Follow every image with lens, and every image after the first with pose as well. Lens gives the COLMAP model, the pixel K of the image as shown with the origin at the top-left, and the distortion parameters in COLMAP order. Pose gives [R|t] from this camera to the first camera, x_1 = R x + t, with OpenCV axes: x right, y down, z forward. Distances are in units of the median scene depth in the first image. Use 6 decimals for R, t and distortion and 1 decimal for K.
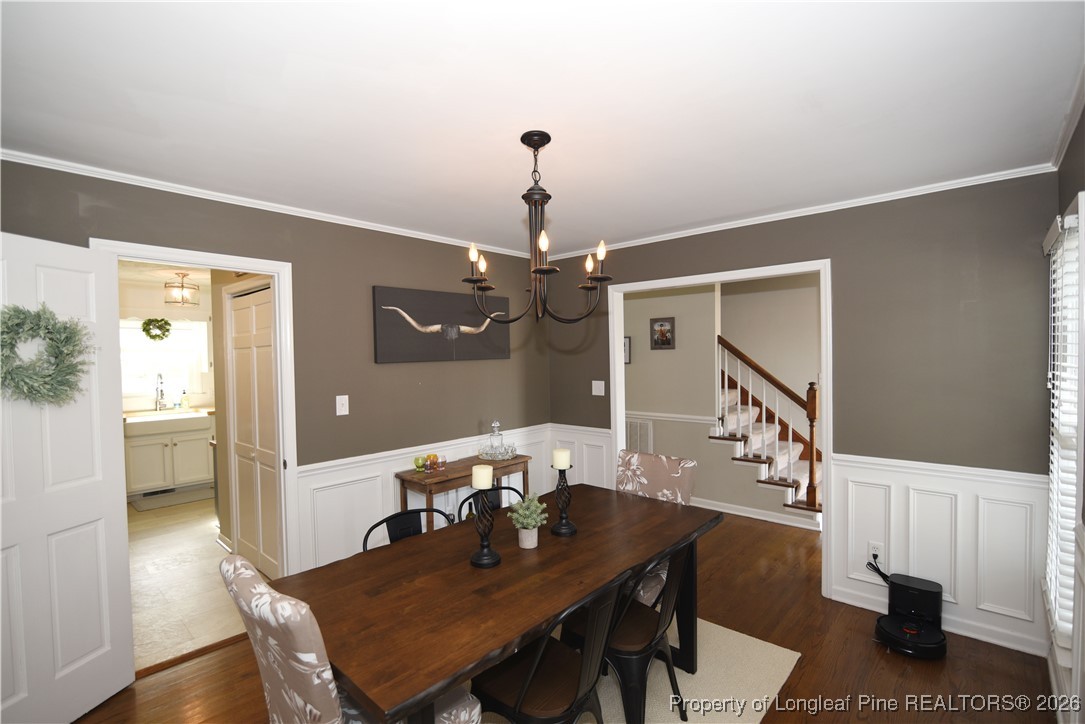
lens RADIAL K [[498.6, 0, 542.8], [0, 498.6, 366.1], [0, 0, 1]] dist [-0.018003, 0.000935]
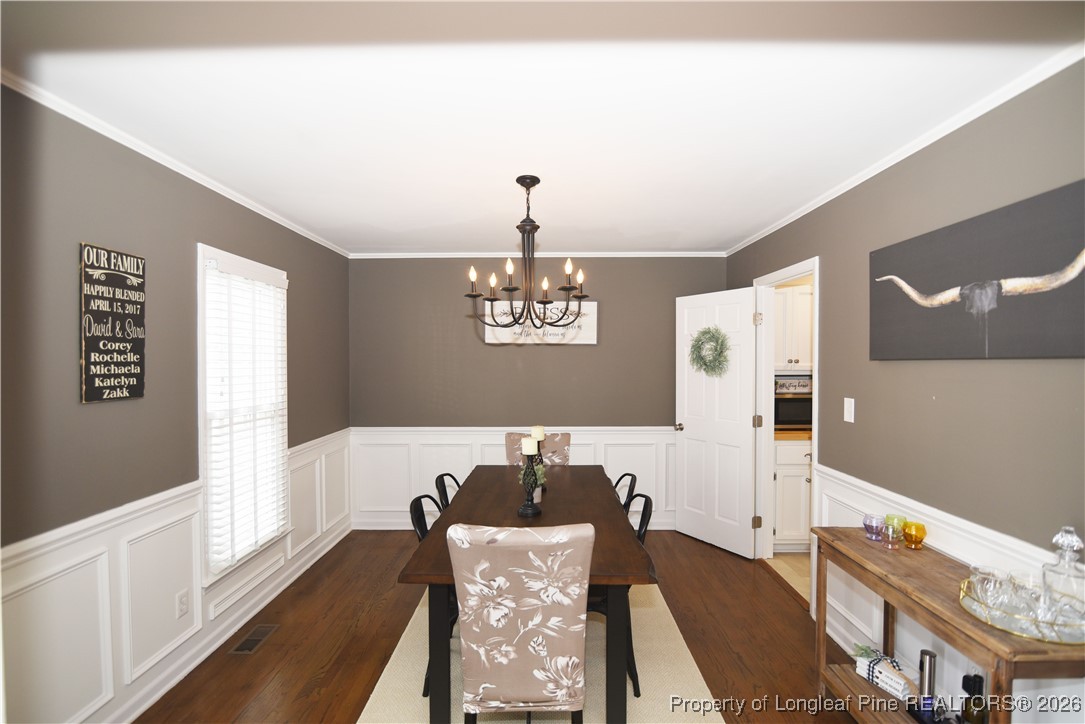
lens RADIAL K [[498.6, 0, 544.3], [0, 498.6, 369.3], [0, 0, 1]] dist [-0.018003, 0.000935]
pose [[-0.734992, 0.030637, -0.677383, 0.430084], [-0.000975, 0.998930, 0.046238, -0.021502], [0.678075, 0.034645, -0.734176, 1.042321]]
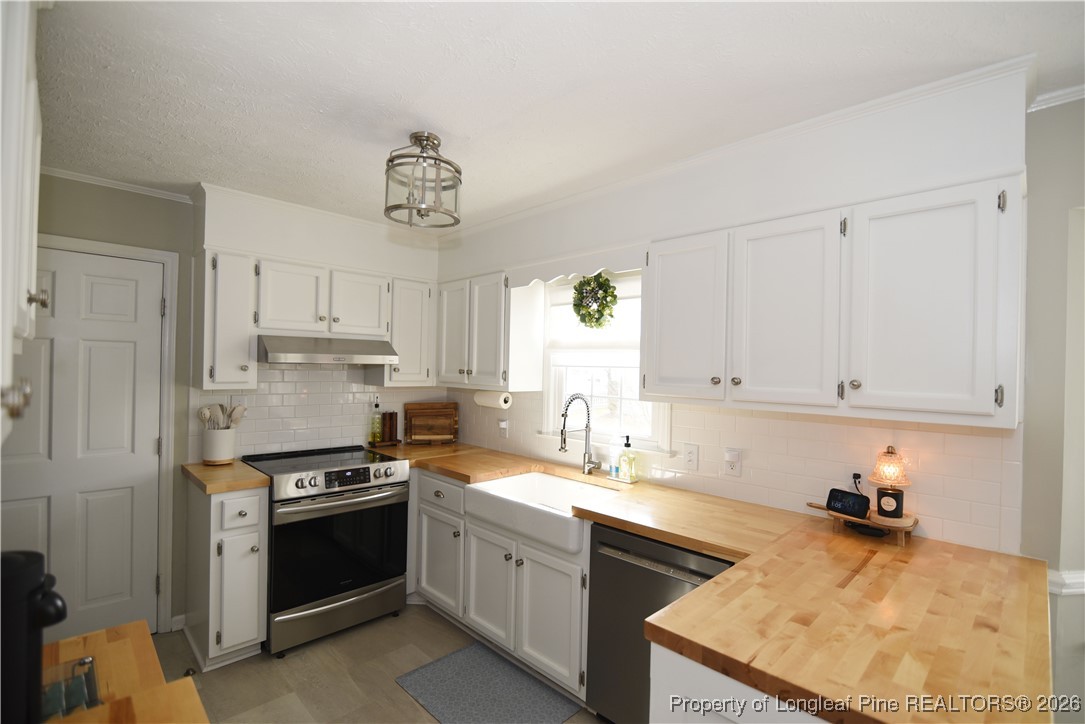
lens RADIAL K [[498.6, 0, 544.2], [0, 498.6, 369.4], [0, 0, 1]] dist [-0.018003, 0.000935]
pose [[-0.050547, 0.015729, -0.998598, -0.469388], [-0.044304, 0.998856, 0.017976, -0.024555], [0.997739, 0.045151, -0.049792, 1.513663]]
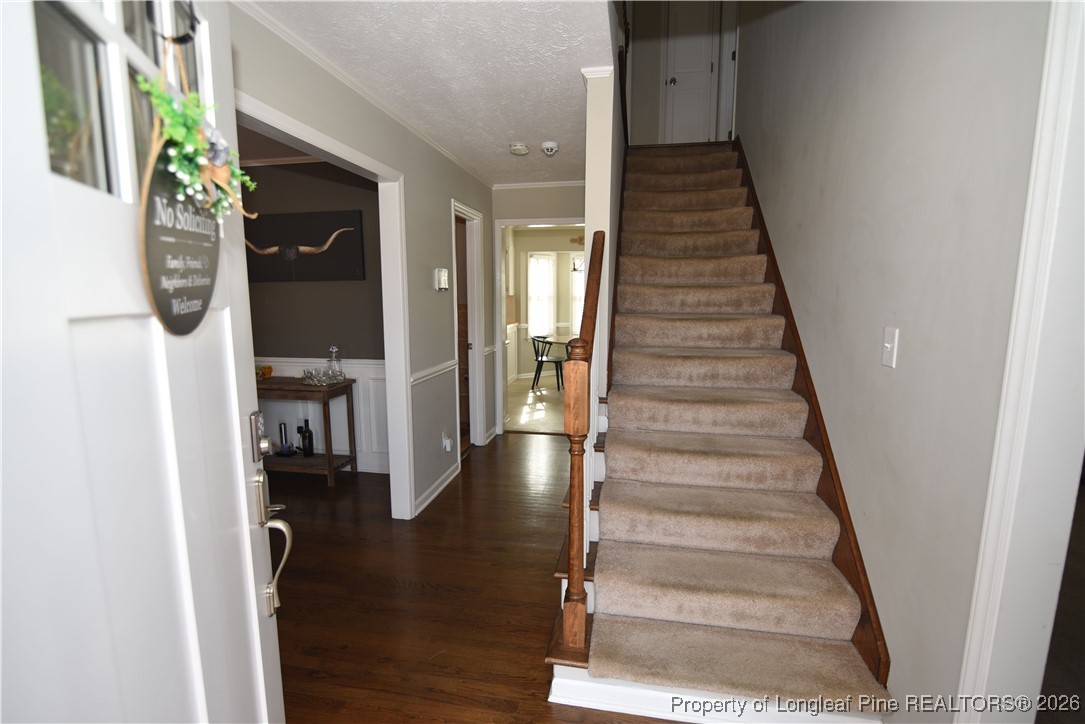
lens RADIAL K [[498.6, 0, 544.9], [0, 498.6, 363.8], [0, 0, 1]] dist [-0.018003, 0.000935]
pose [[0.536629, 0.133811, -0.833141, 0.957505], [-0.028655, 0.989667, 0.140494, -0.001128], [0.843332, -0.051520, 0.534918, 0.868129]]
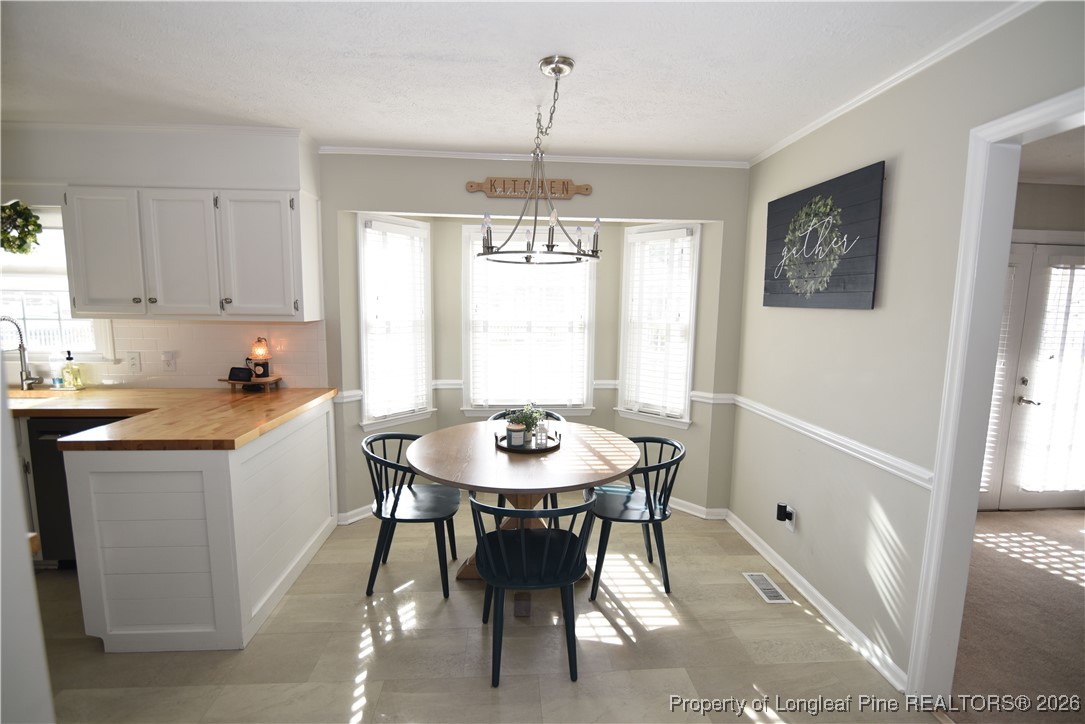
lens RADIAL K [[498.6, 0, 541.9], [0, 498.6, 367.3], [0, 0, 1]] dist [-0.018003, 0.000935]
pose [[0.724680, 0.112325, -0.679869, -0.072905], [-0.042487, 0.992031, 0.118611, -0.024850], [0.687775, -0.057069, 0.723677, 1.549781]]
